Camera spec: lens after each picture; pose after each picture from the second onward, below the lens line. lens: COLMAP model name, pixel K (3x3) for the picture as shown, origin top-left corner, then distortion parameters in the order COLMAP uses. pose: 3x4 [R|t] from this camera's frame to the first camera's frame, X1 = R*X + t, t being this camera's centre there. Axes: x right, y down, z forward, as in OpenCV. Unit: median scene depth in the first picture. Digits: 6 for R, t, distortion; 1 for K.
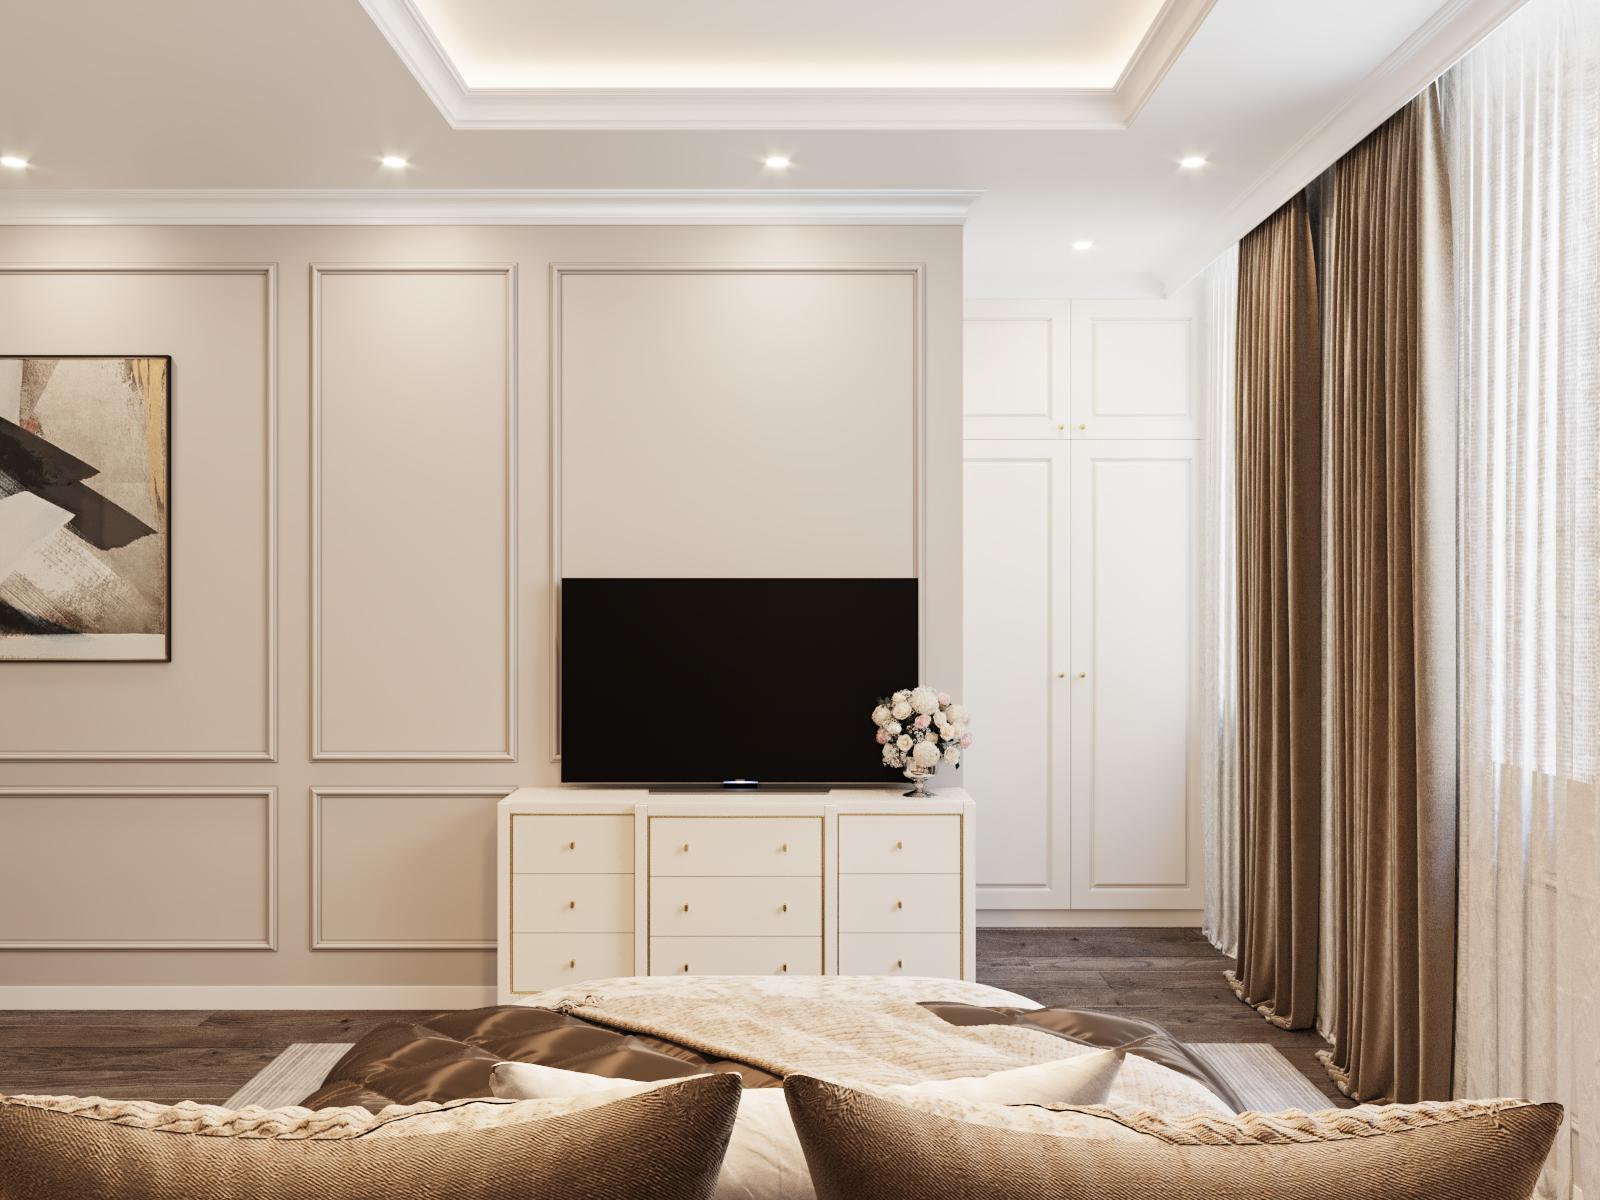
lens RADIAL K [[1237.3, 0, 798.4], [0, 1237.3, 603.2], [0, 0, 1]] dist [-0.004353, -0.000188]
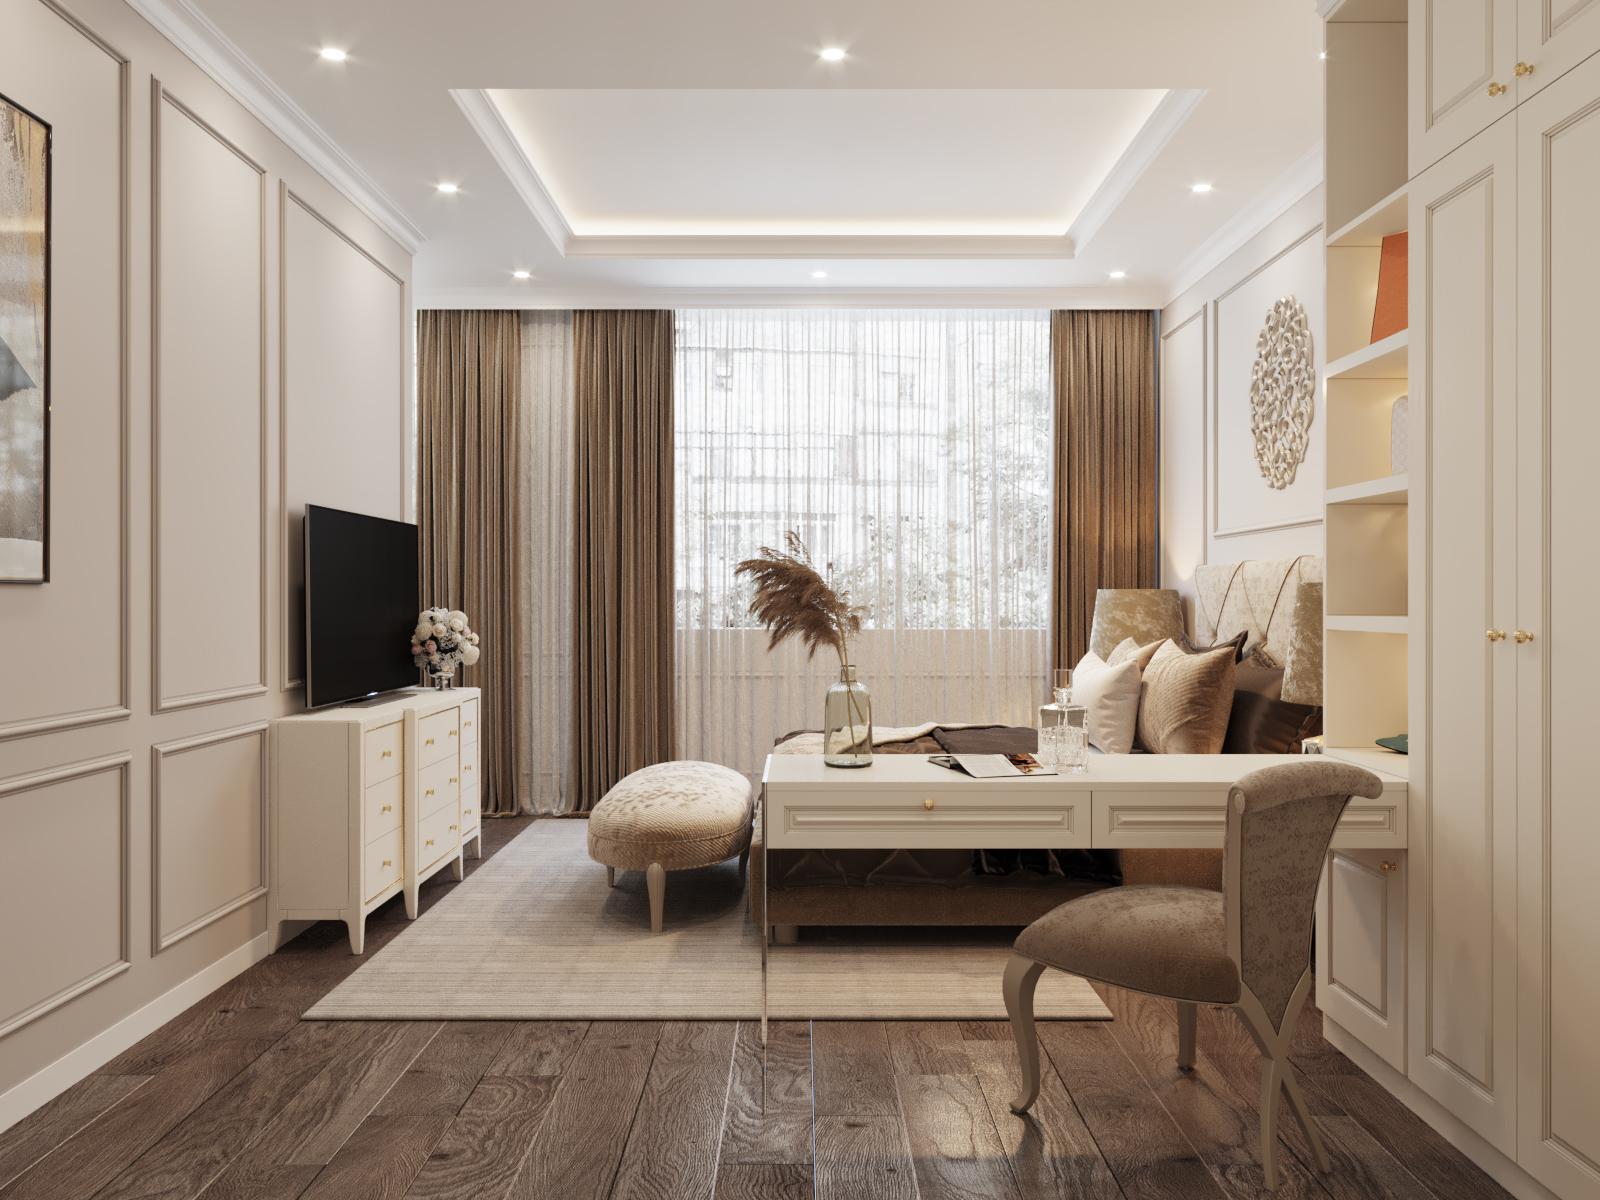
lens RADIAL K [[1237.3, 0, 799.6], [0, 1237.3, 601.4], [0, 0, 1]] dist [-0.004353, -0.000188]
pose [[-0.004710, 0.000341, 0.999989, -1.215991], [0.000416, 1.000000, -0.000339, 0.059649], [-0.999989, 0.000415, -0.004710, 0.614117]]
